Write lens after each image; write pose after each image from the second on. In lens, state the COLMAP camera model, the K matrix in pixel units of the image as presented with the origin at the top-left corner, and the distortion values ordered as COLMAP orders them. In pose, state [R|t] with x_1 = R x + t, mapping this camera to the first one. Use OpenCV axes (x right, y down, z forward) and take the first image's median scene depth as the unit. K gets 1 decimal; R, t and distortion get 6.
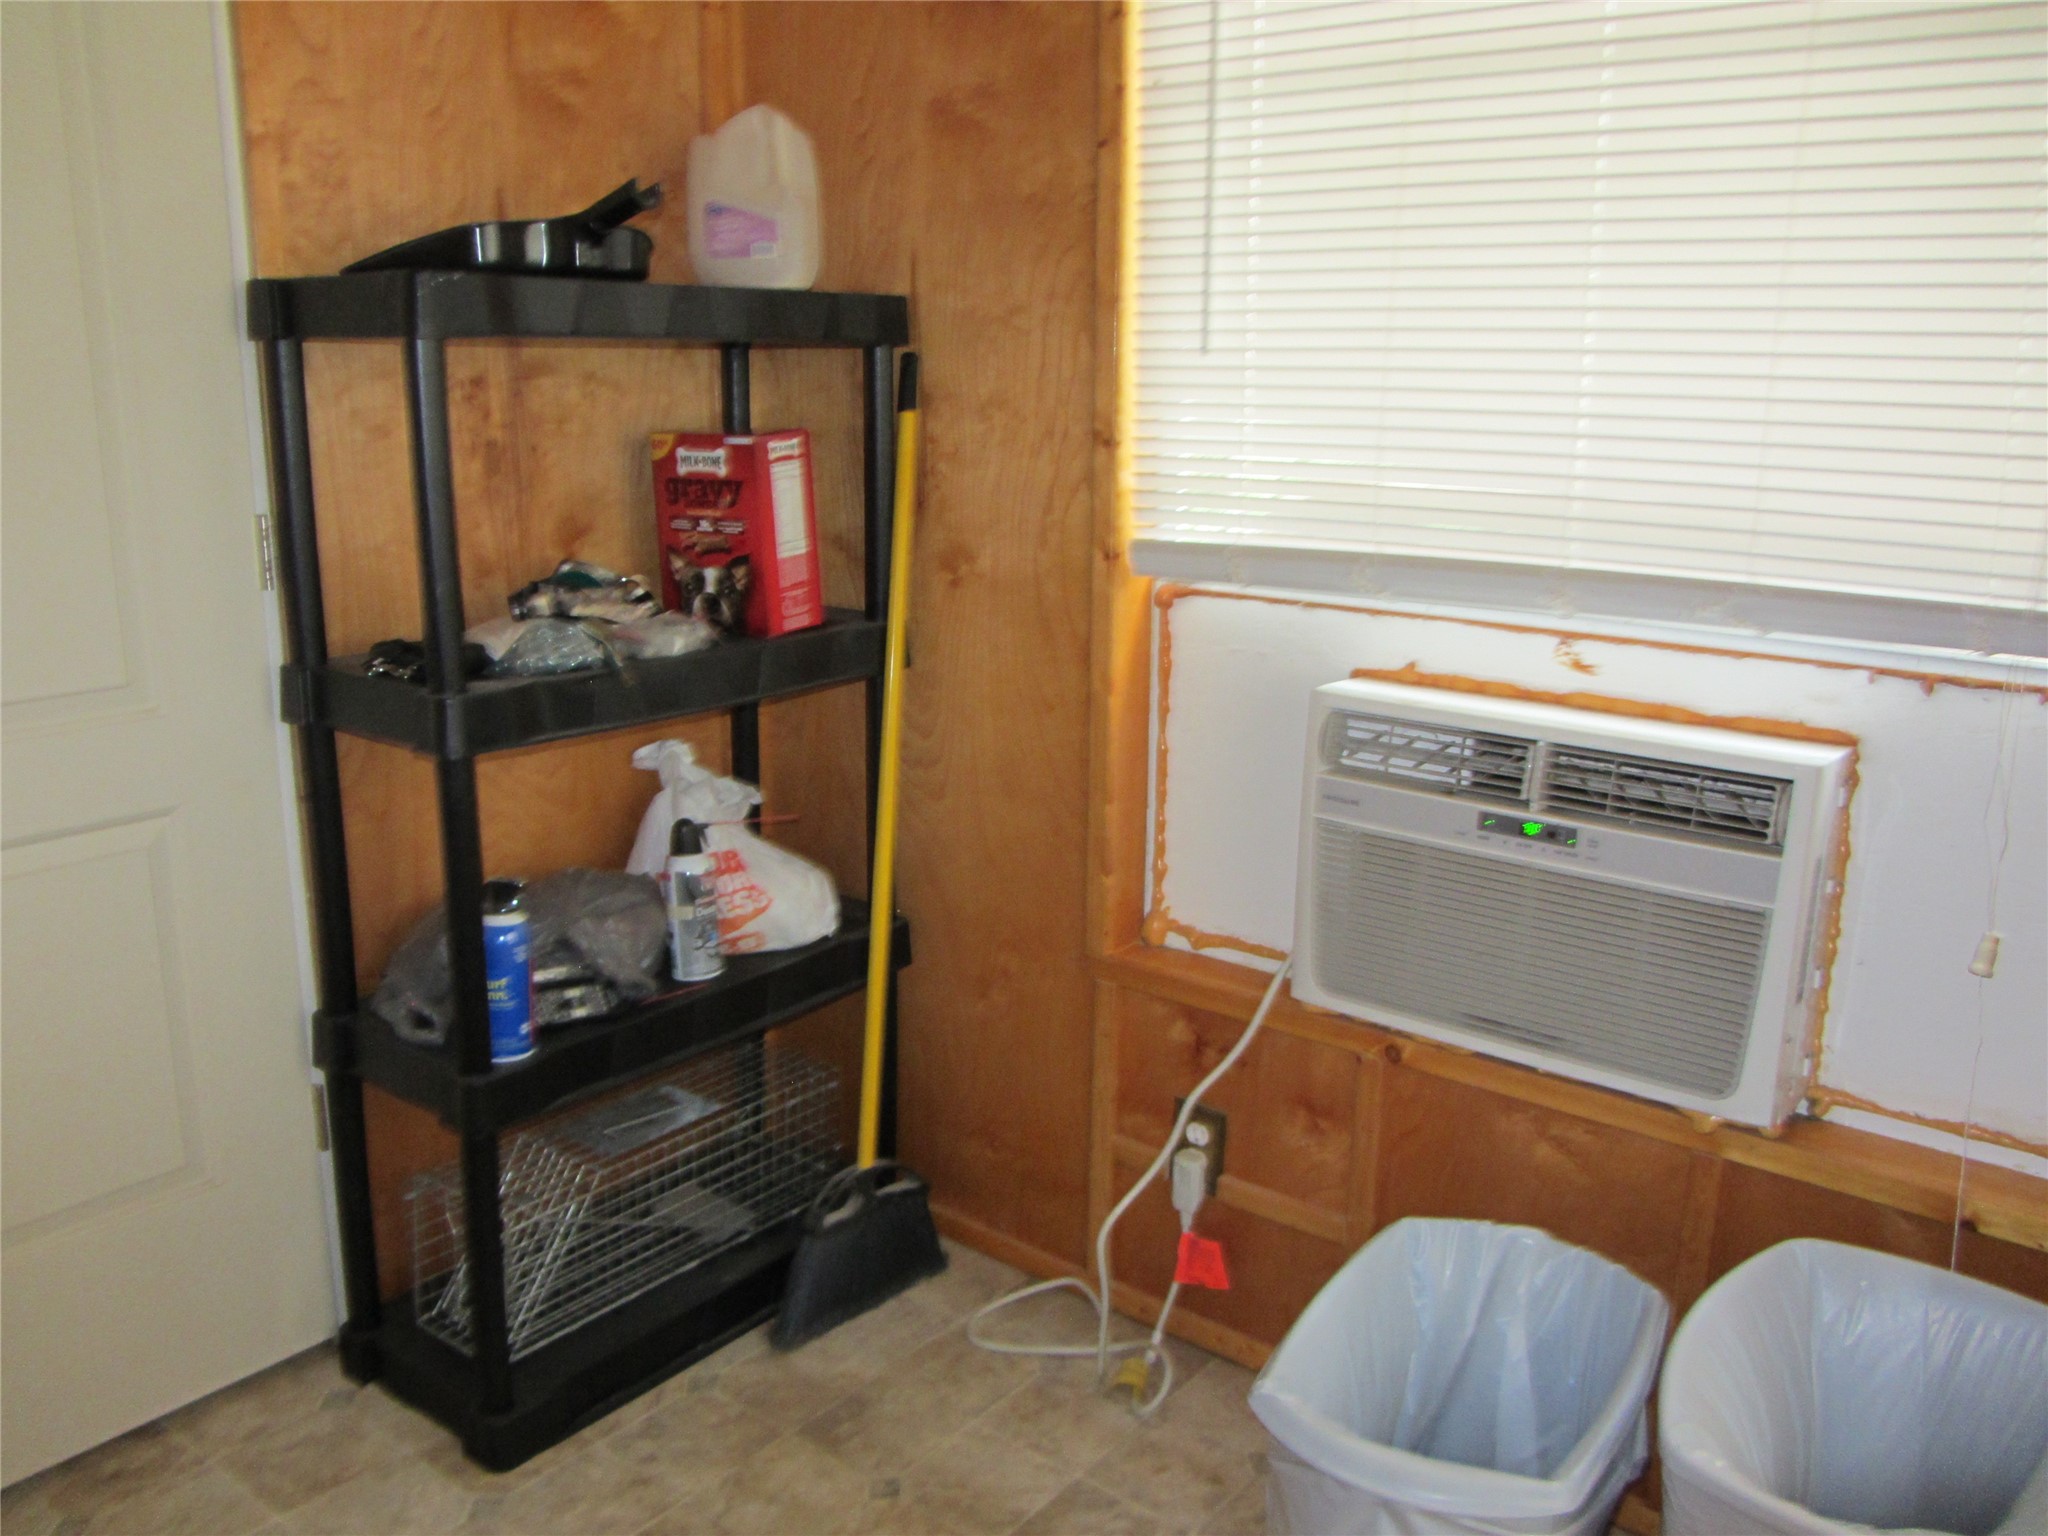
lens RADIAL K [[1718.9, 0, 1025.2], [0, 1718.9, 745.9], [0, 0, 1]] dist [-0.009607, -0.007070]
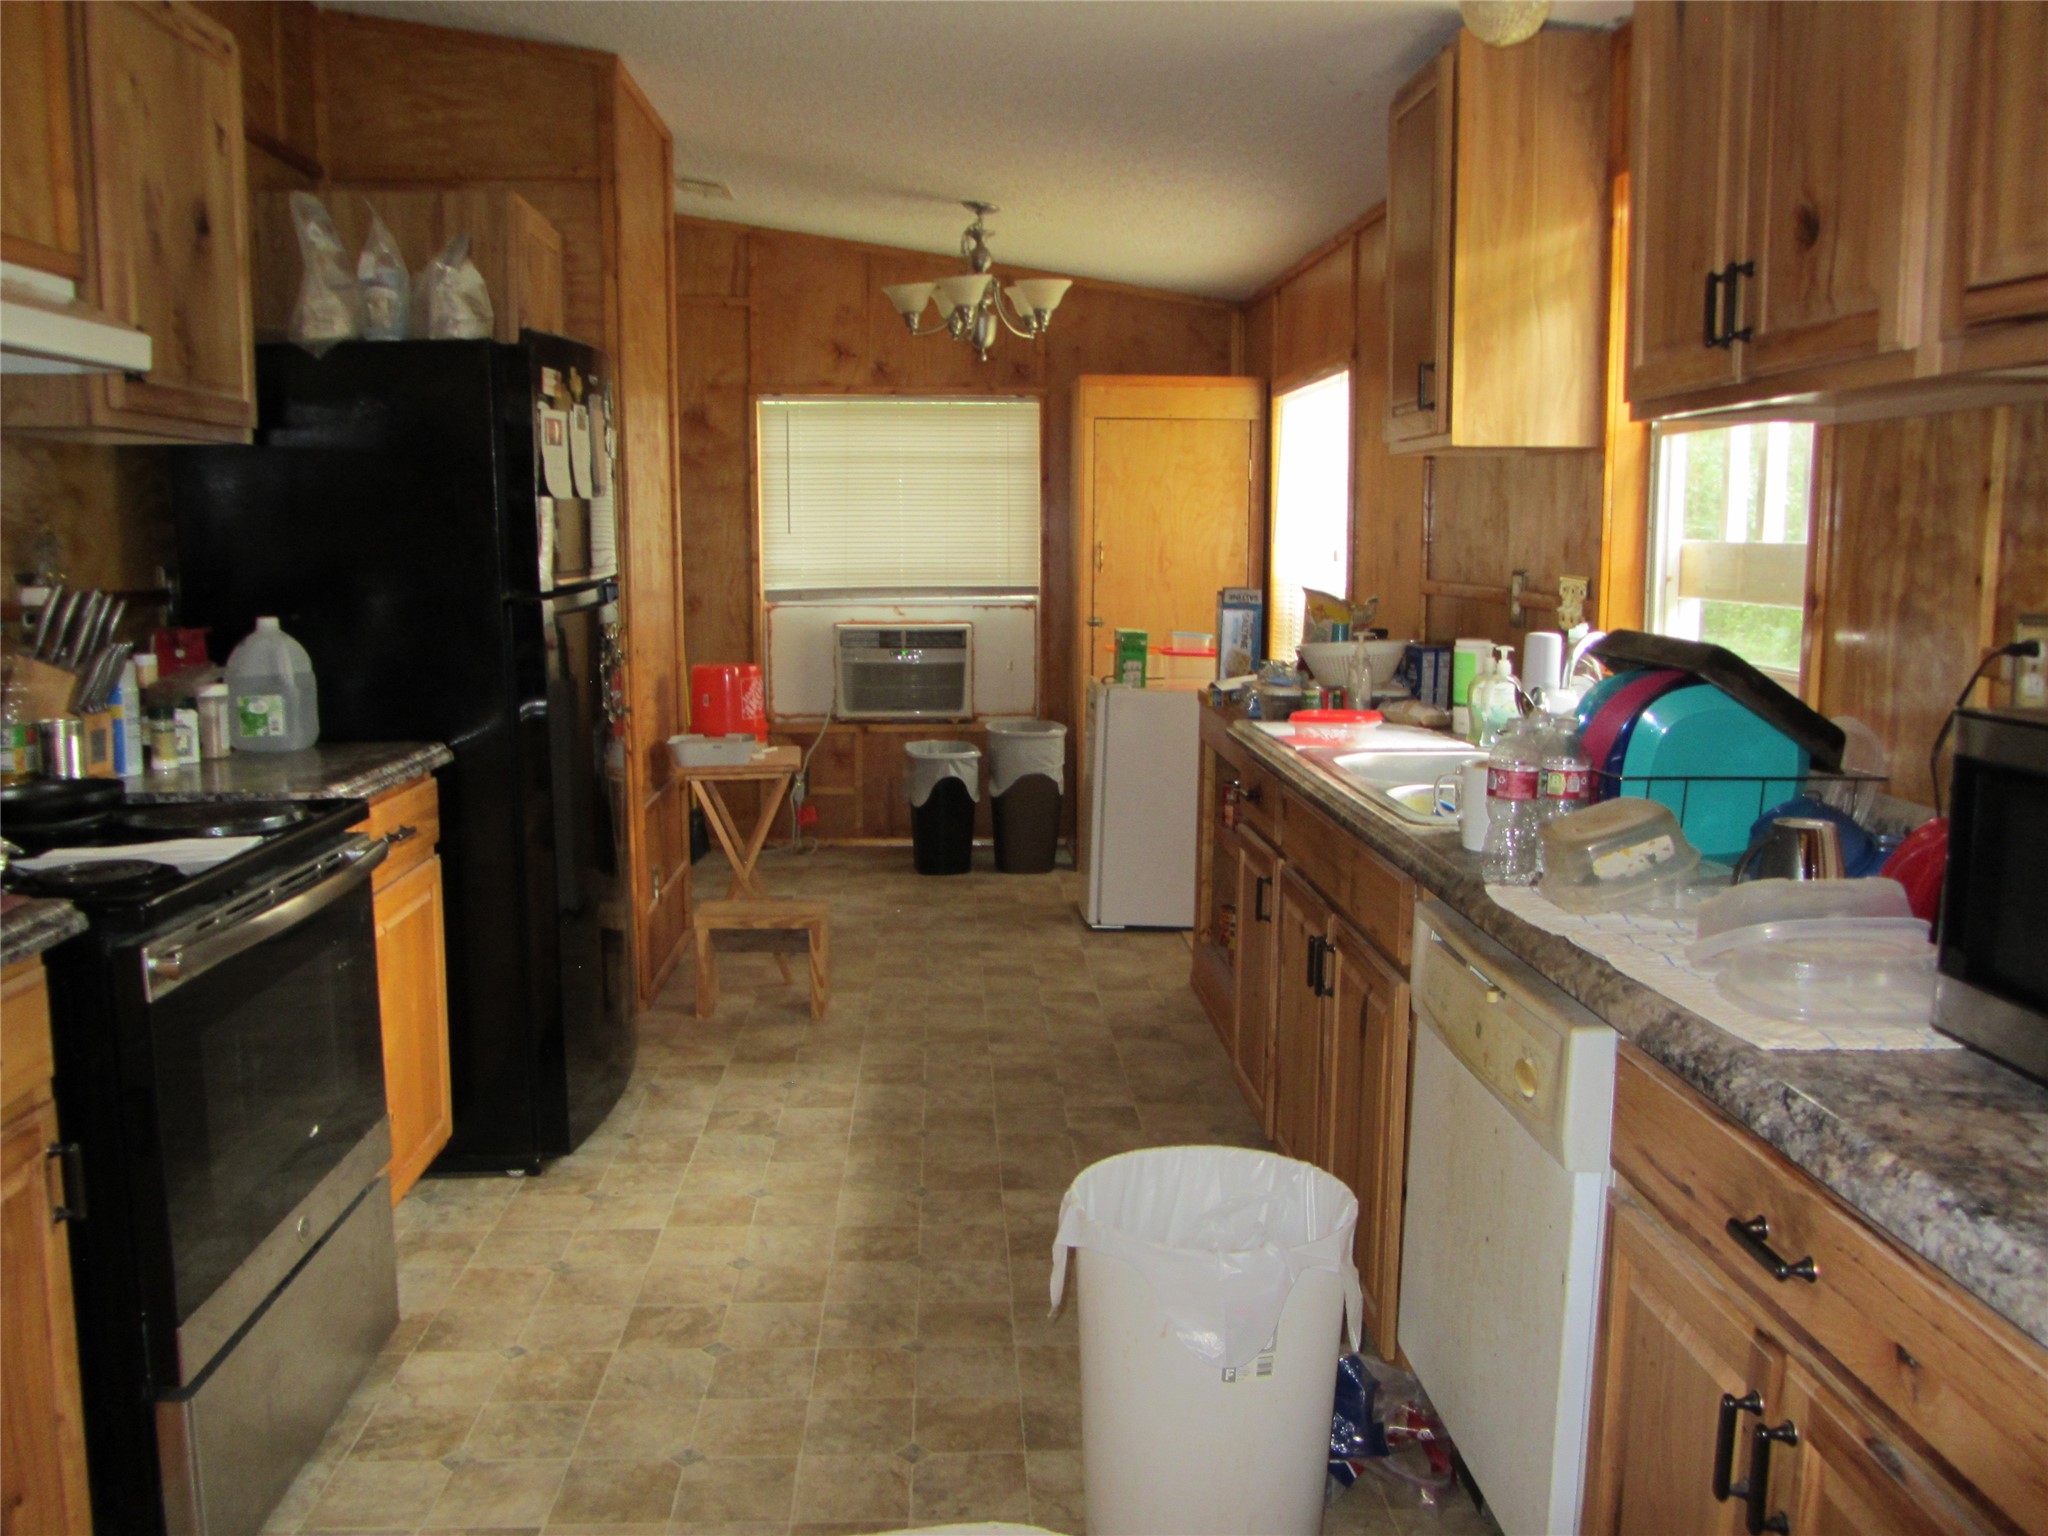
lens RADIAL K [[1718.9, 0, 1025.2], [0, 1718.9, 745.9], [0, 0, 1]] dist [-0.009607, -0.007070]
pose [[0.752314, -0.094113, 0.652048, -1.730538], [0.162298, 0.985716, -0.044982, 0.400381], [-0.638501, 0.139667, 0.756842, -1.748077]]
